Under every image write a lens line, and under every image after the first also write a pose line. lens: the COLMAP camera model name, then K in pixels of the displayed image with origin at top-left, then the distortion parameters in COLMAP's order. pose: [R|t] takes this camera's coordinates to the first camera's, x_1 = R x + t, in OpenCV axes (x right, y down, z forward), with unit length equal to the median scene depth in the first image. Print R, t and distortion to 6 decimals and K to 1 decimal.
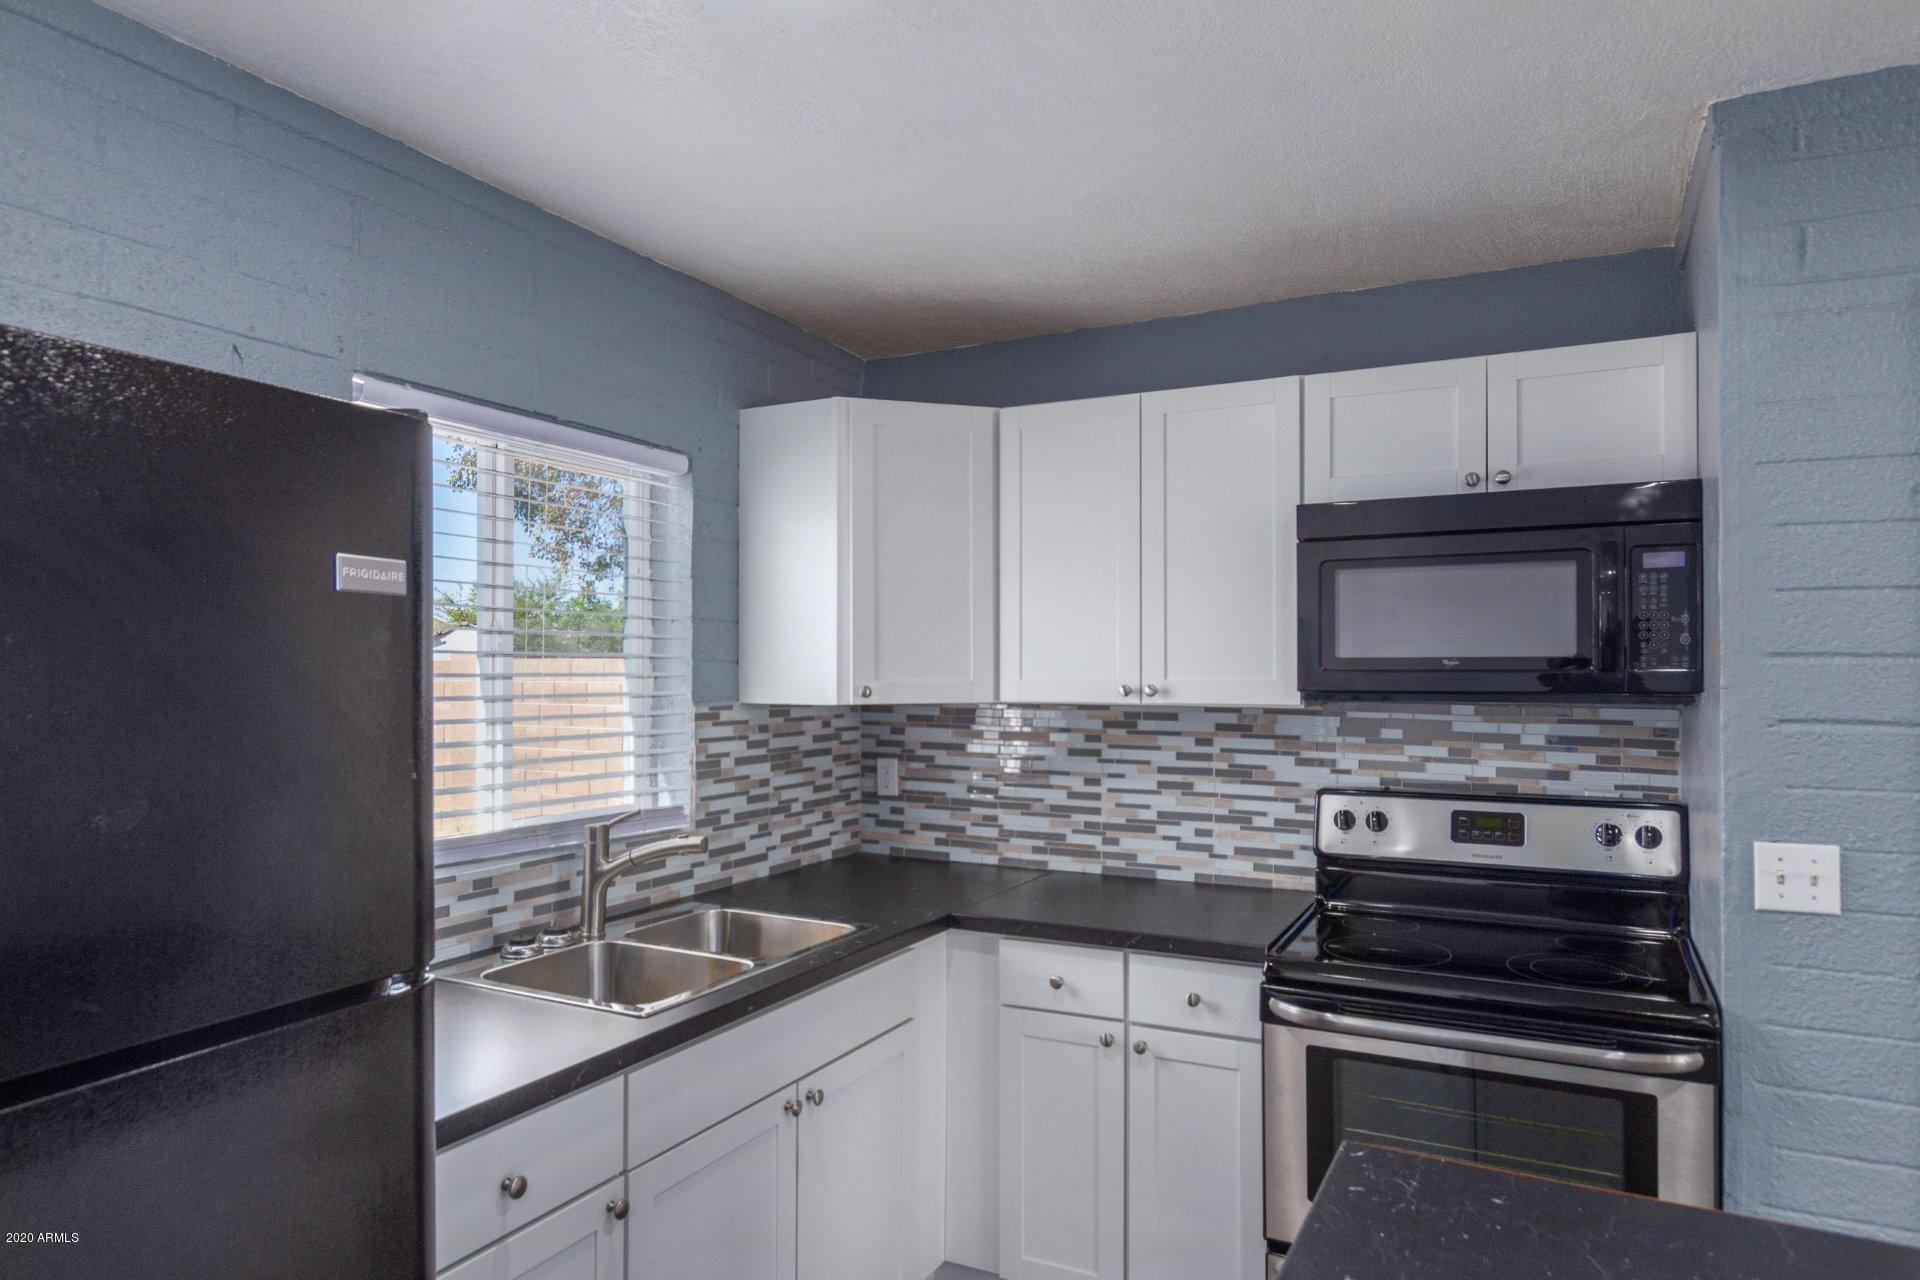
lens RADIAL K [[1160.3, 0, 950.8], [0, 1160.3, 662.7], [0, 0, 1]] dist [-0.006583, -0.000903]
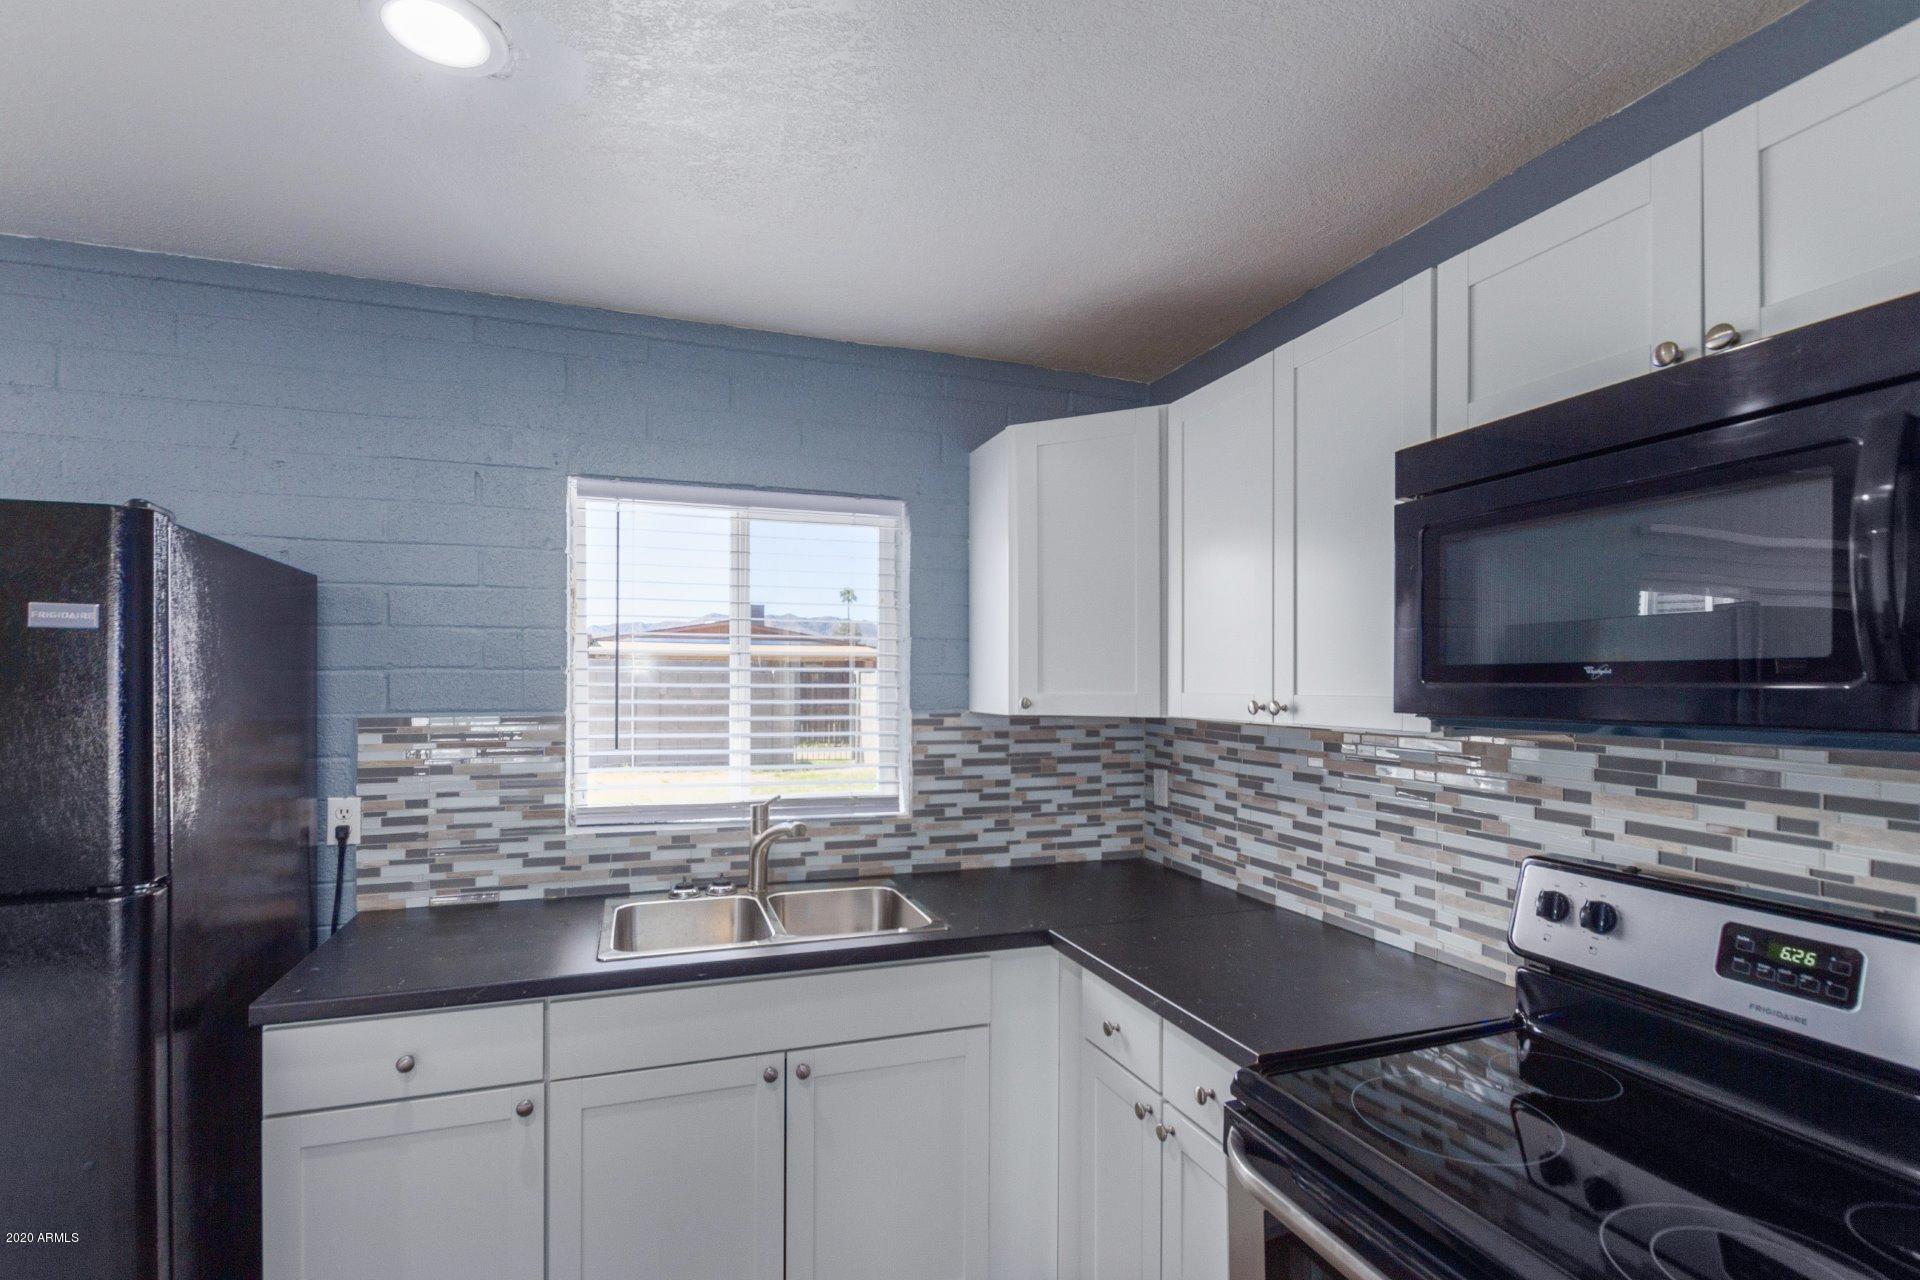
lens RADIAL K [[888.9, 0, 941.9], [0, 888.9, 681.9], [0, 0, 1]] dist [-0.001697, -0.000498]
pose [[0.722396, 0.001677, -0.691477, 0.397915], [0.001406, 0.999991, 0.003895, 0.002442], [0.691478, -0.003786, 0.722388, 0.345850]]
